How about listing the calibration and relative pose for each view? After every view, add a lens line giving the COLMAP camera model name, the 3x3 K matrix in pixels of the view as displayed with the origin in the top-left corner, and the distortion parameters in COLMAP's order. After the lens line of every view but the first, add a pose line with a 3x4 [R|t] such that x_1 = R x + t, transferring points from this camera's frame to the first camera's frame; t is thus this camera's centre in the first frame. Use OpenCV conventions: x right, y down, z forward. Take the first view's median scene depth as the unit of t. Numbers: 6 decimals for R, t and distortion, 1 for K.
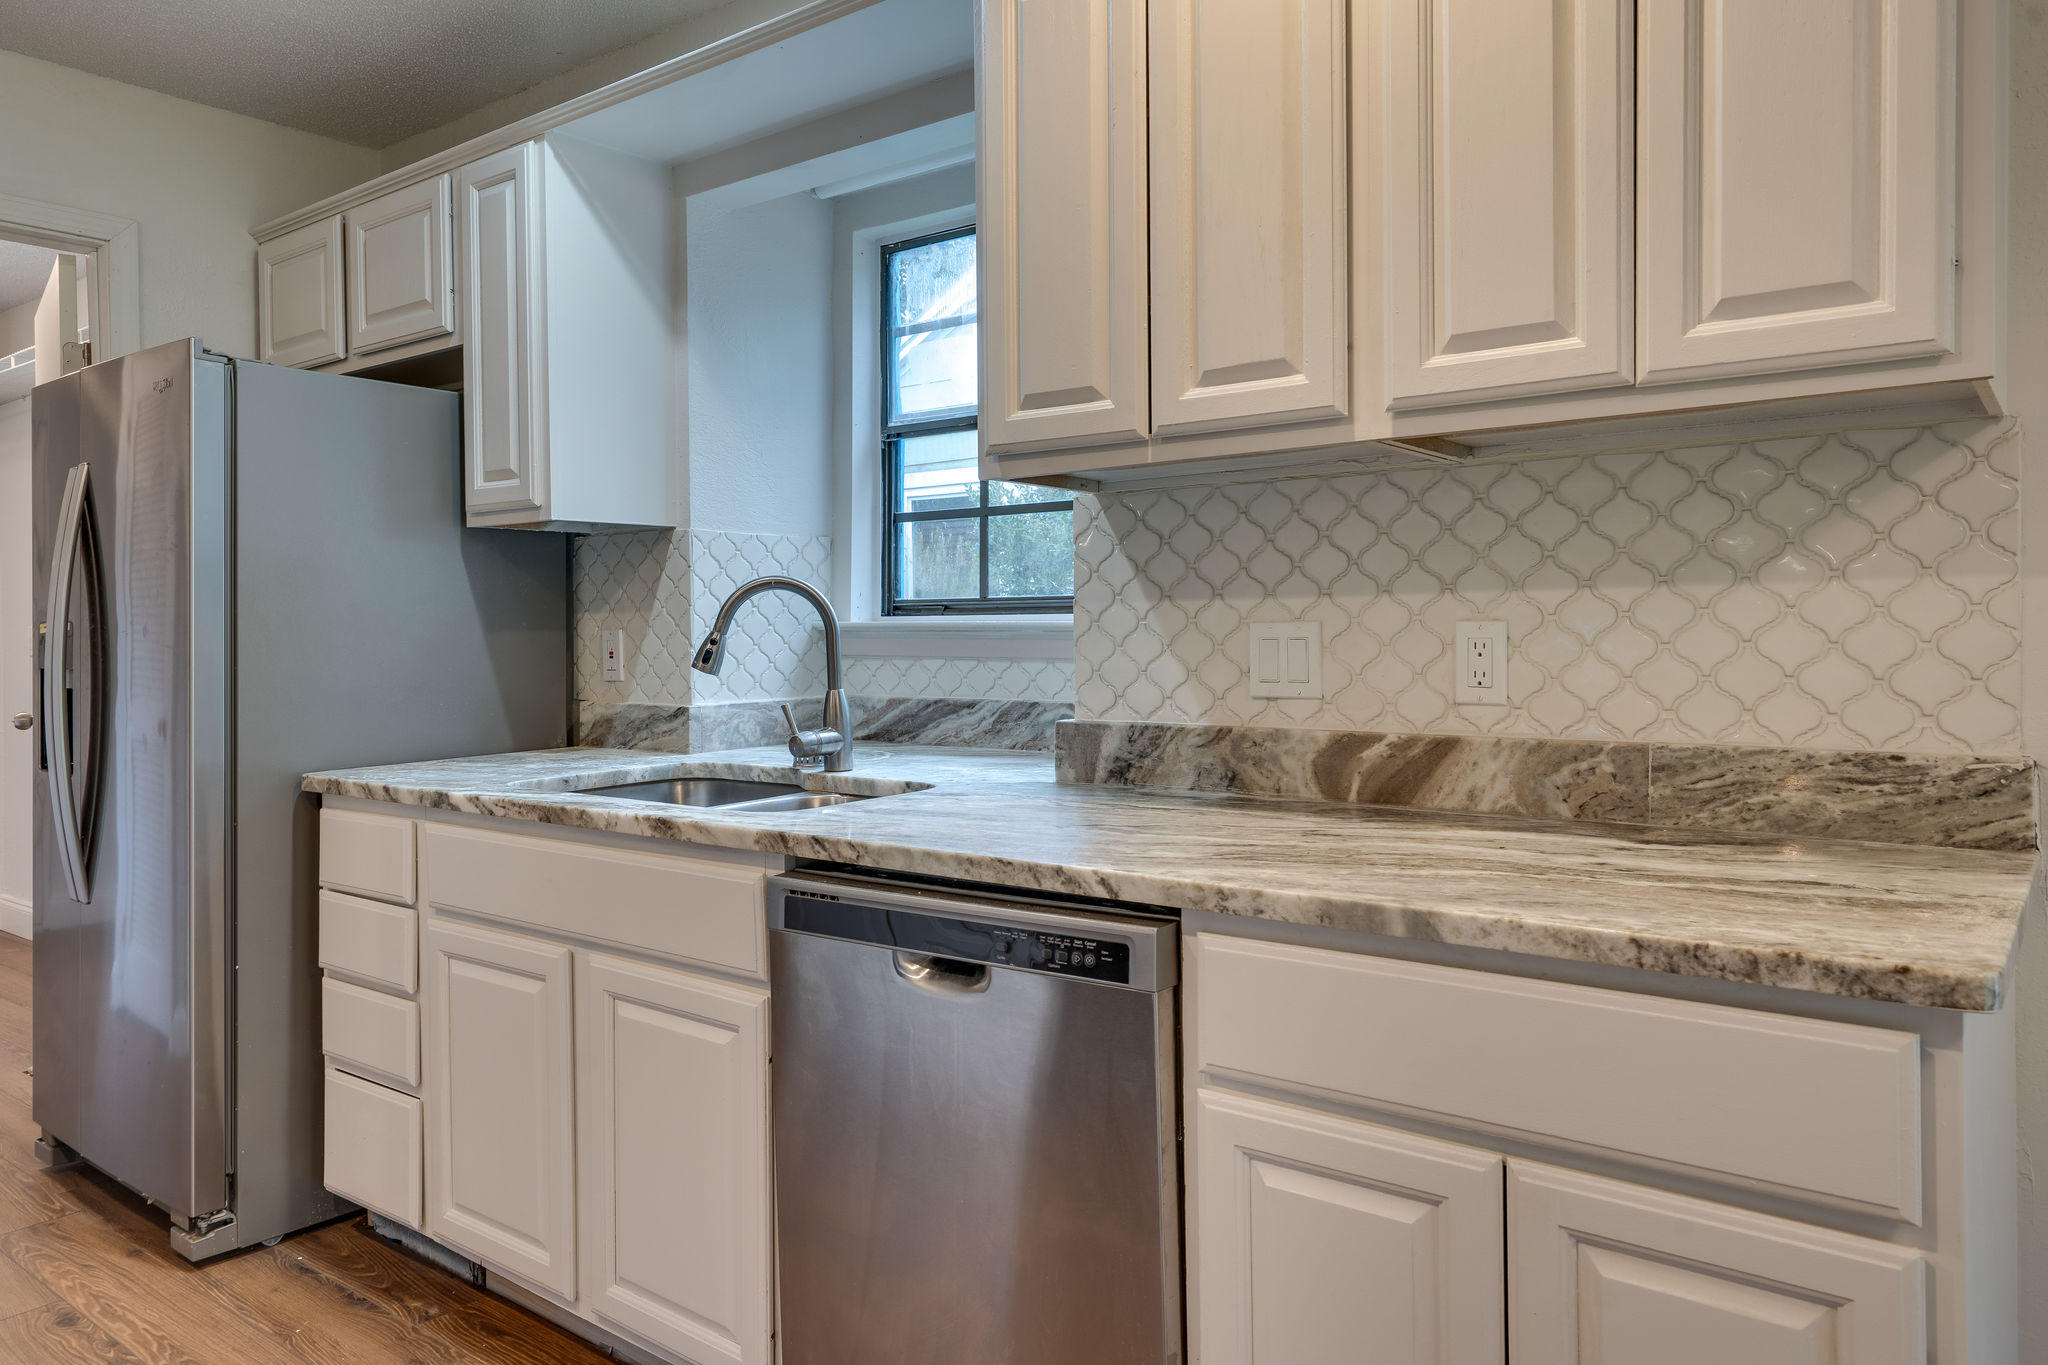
lens RADIAL K [[1392.1, 0, 1013.2], [0, 1392.1, 637.7], [0, 0, 1]] dist [0.004196, 0.001427]
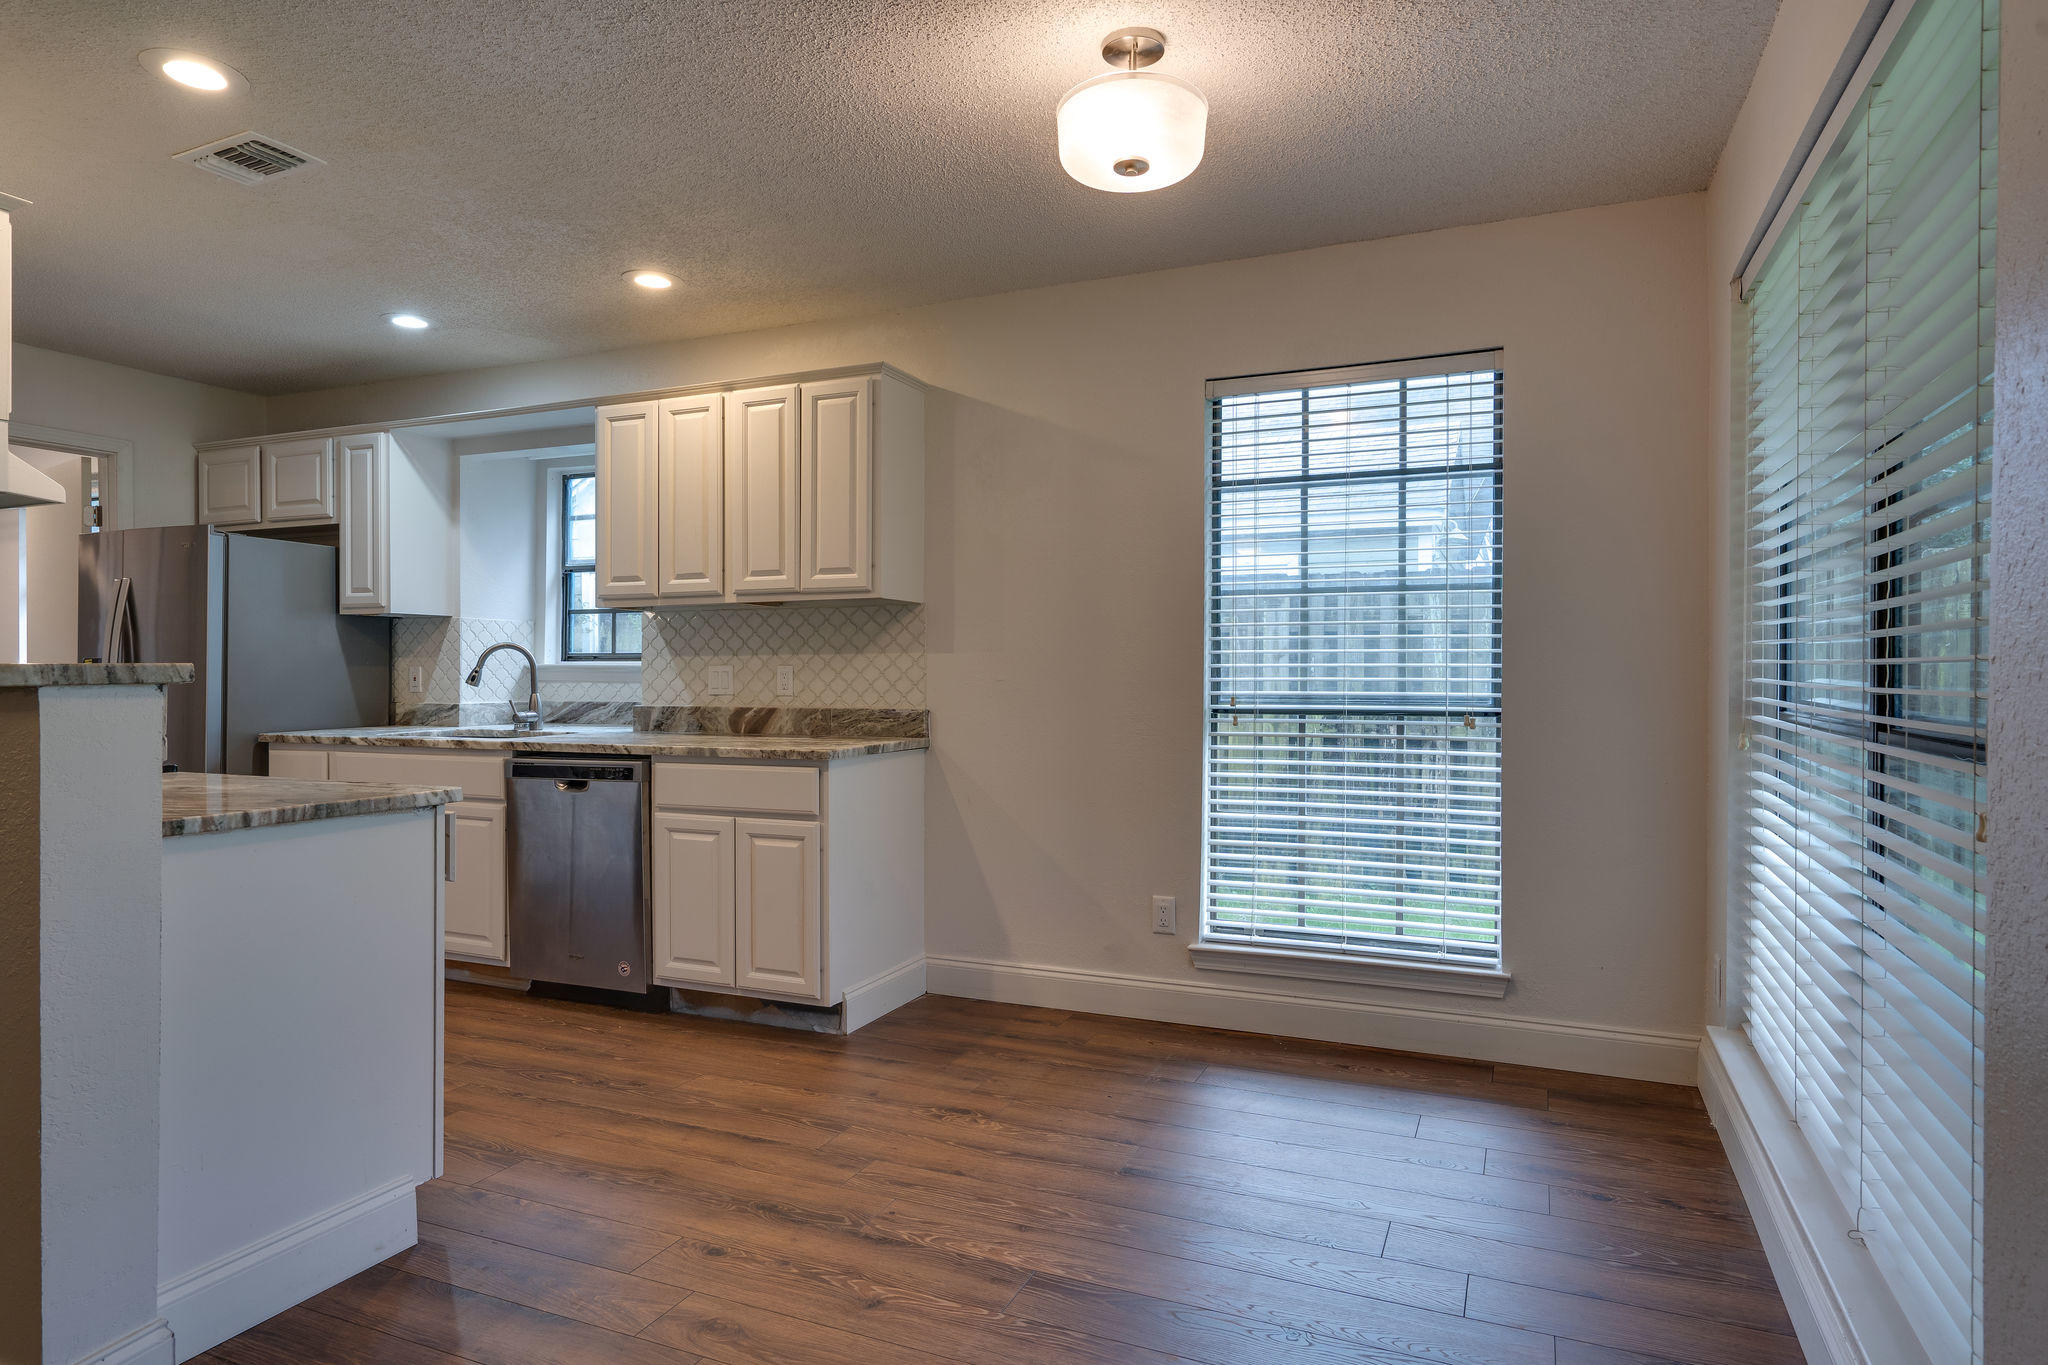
lens RADIAL K [[1175.6, 0, 1009.3], [0, 1175.6, 678.4], [0, 0, 1]] dist [0.000560, 0.000355]
pose [[0.968770, 0.008899, 0.247801, 0.162459], [-0.007952, 0.999957, -0.004819, 0.018004], [-0.247834, 0.002698, 0.968799, -1.161818]]
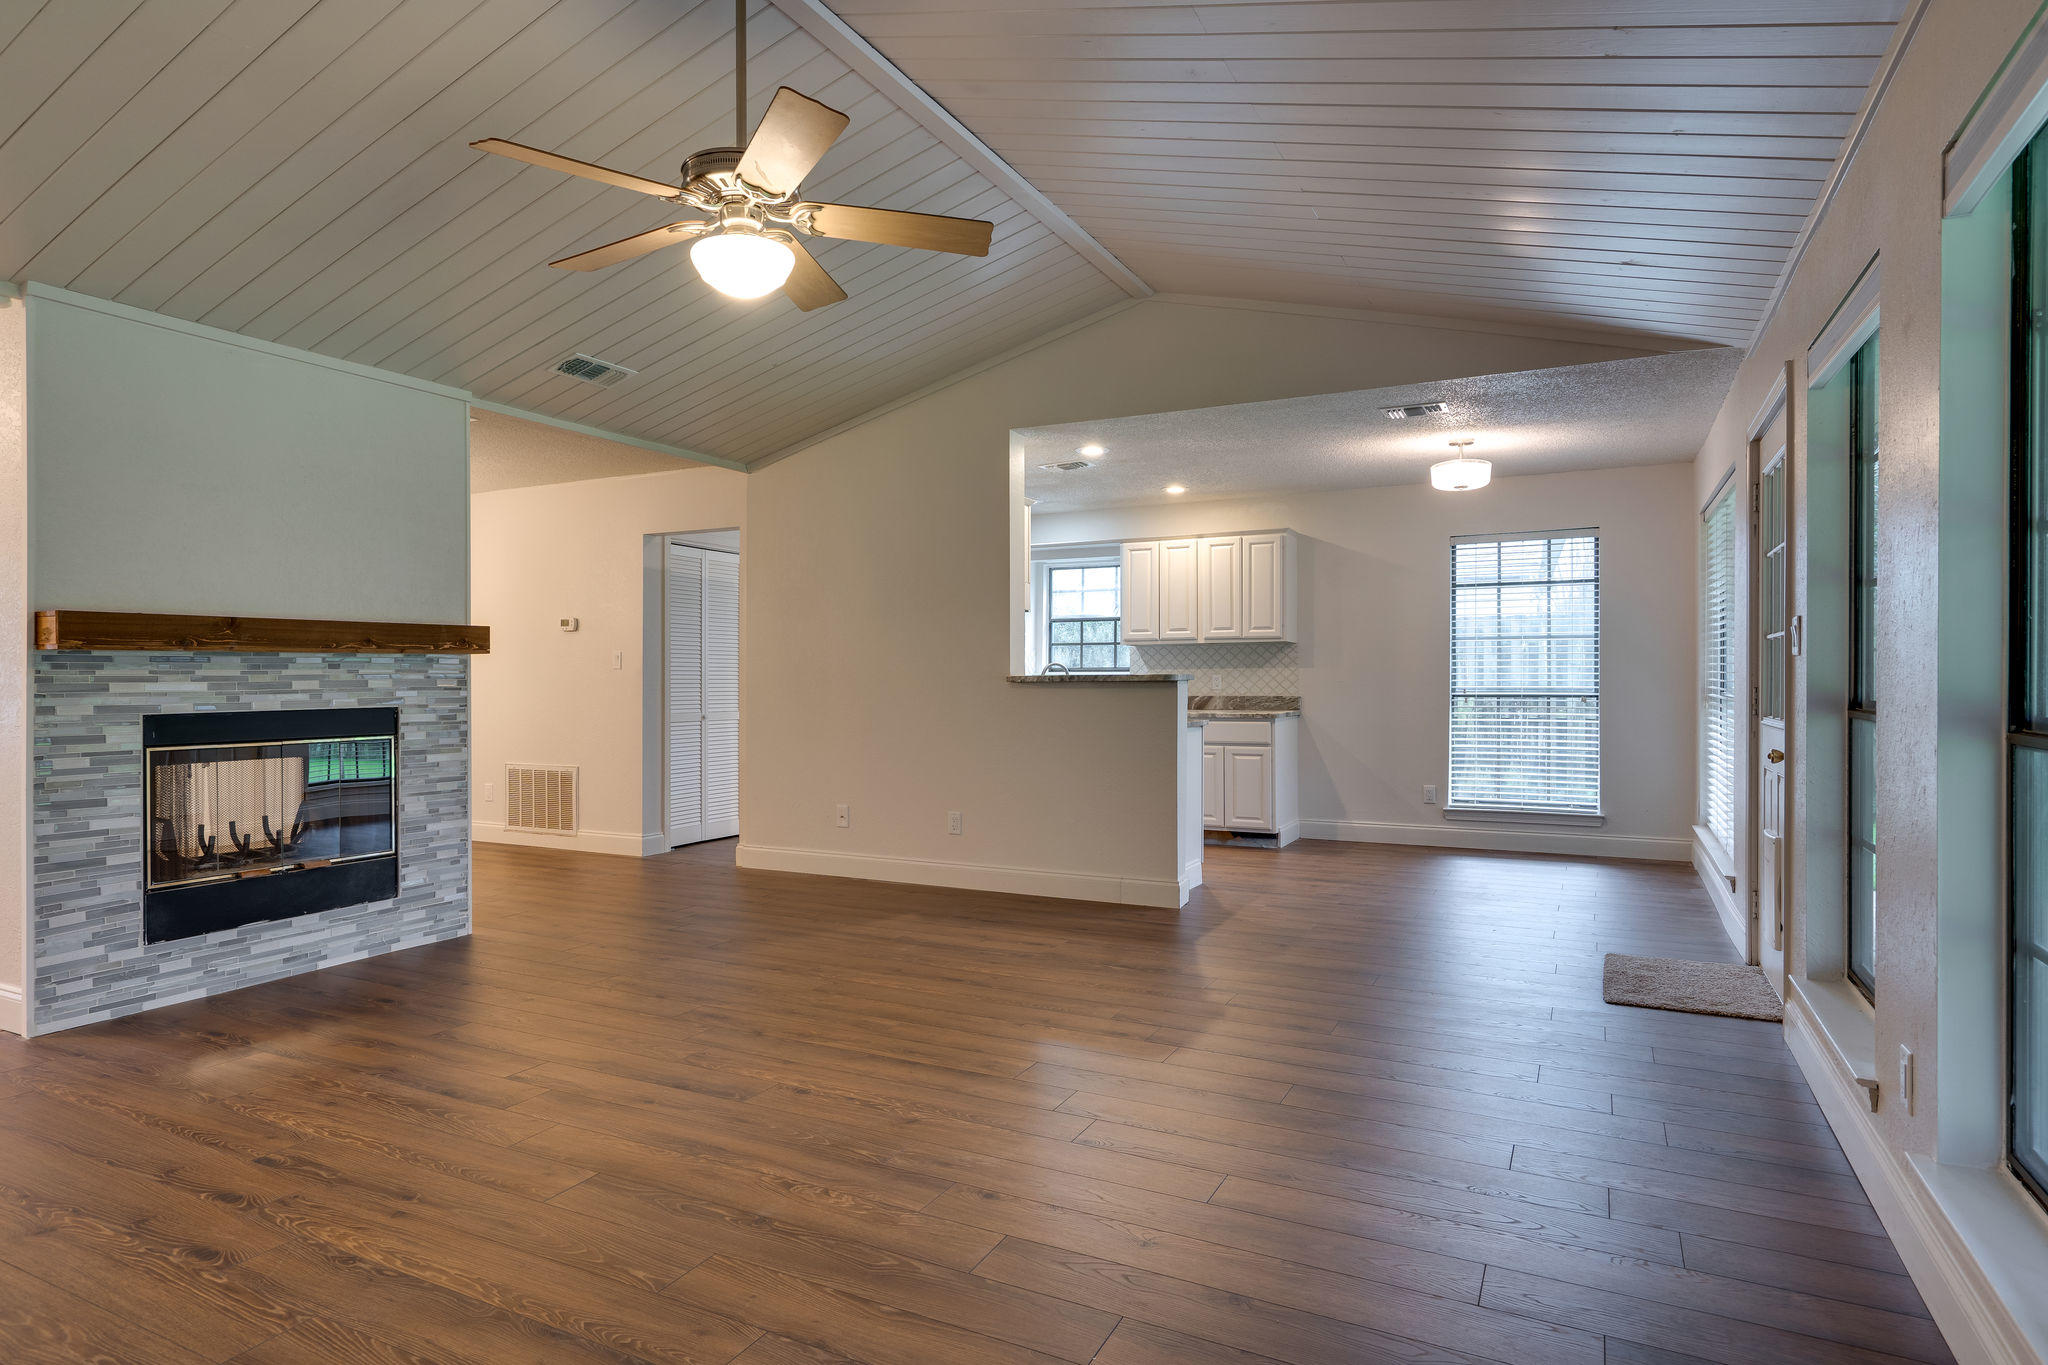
lens RADIAL K [[1095.9, 0, 1021.3], [0, 1095.9, 668.8], [0, 0, 1]] dist [0.004959, 0.000598]
pose [[0.982124, 0.010186, 0.187961, -1.029195], [-0.006742, 0.999798, -0.018949, 0.045062], [-0.188116, 0.017343, 0.981994, -2.581217]]
